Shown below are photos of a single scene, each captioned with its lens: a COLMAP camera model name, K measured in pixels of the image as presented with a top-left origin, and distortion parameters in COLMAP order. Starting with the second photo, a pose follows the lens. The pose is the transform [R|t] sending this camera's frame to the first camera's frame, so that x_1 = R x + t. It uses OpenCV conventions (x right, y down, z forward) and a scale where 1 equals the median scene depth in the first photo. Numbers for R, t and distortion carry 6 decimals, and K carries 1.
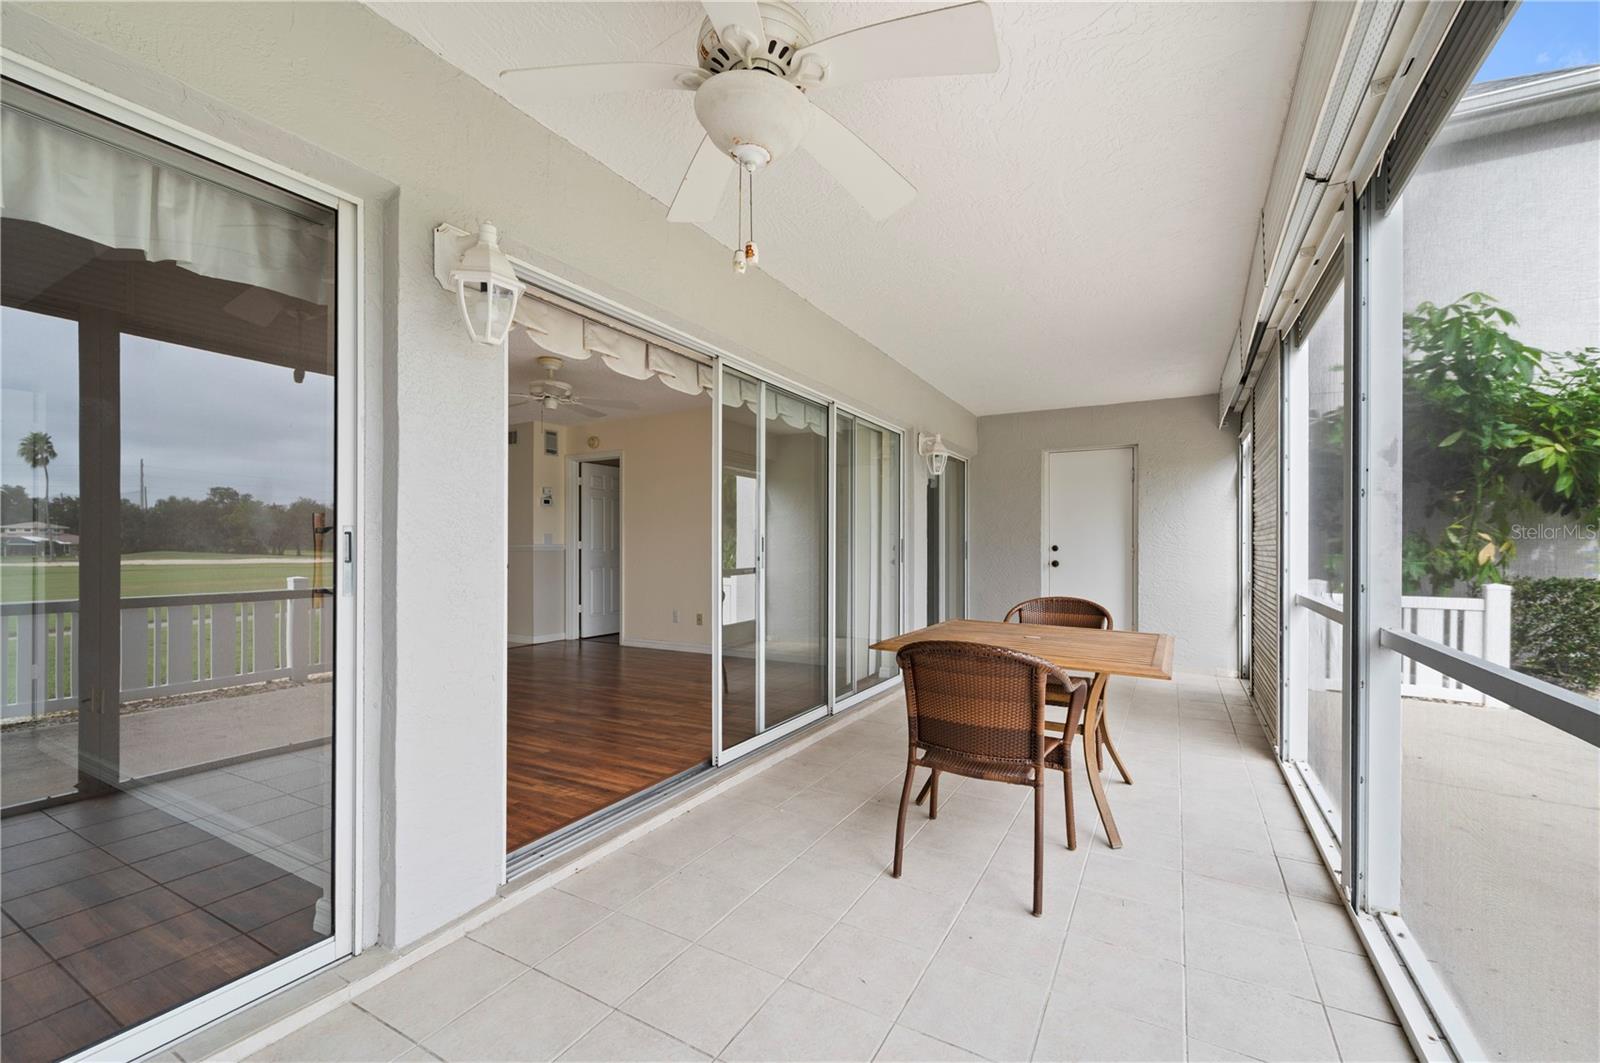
lens RADIAL K [[651.2, 0, 815.1], [0, 651.2, 542.3], [0, 0, 1]] dist [0.001086, -0.000016]
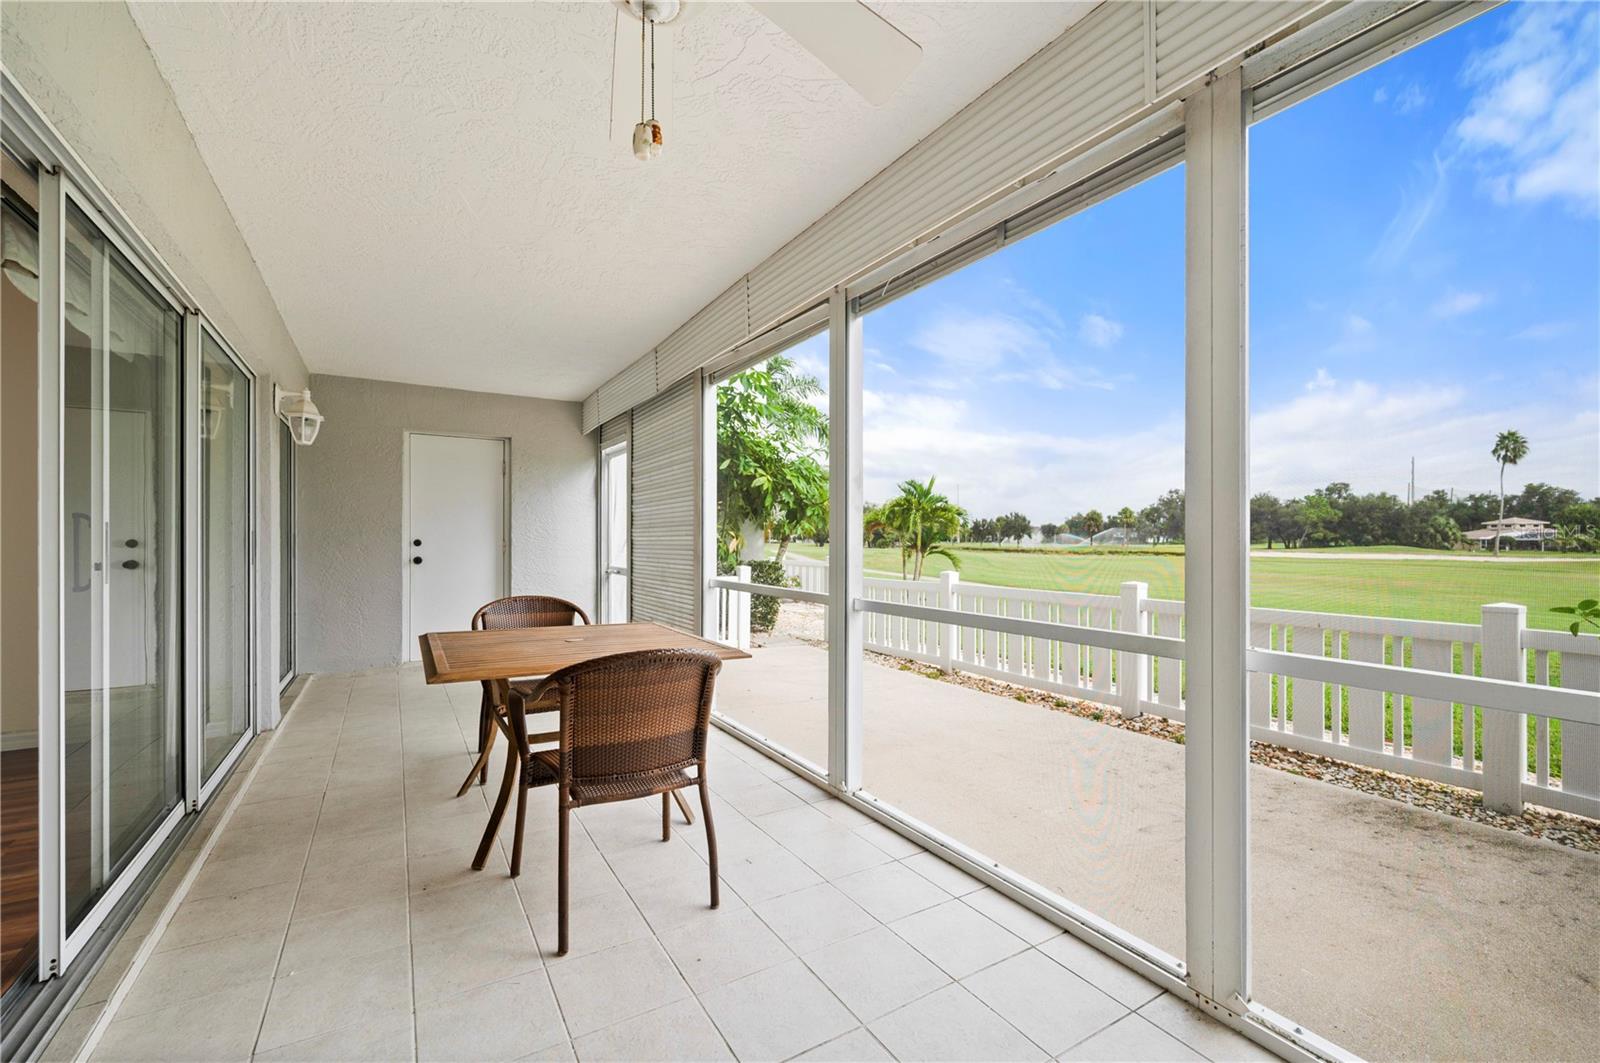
lens RADIAL K [[651.2, 0, 802.6], [0, 651.2, 536.9], [0, 0, 1]] dist [0.001086, -0.000016]
pose [[0.500993, 0.002626, 0.865448, -0.176147], [-0.005569, 0.999984, 0.000189, -0.002661], [-0.865434, -0.004915, 0.501000, 0.139703]]
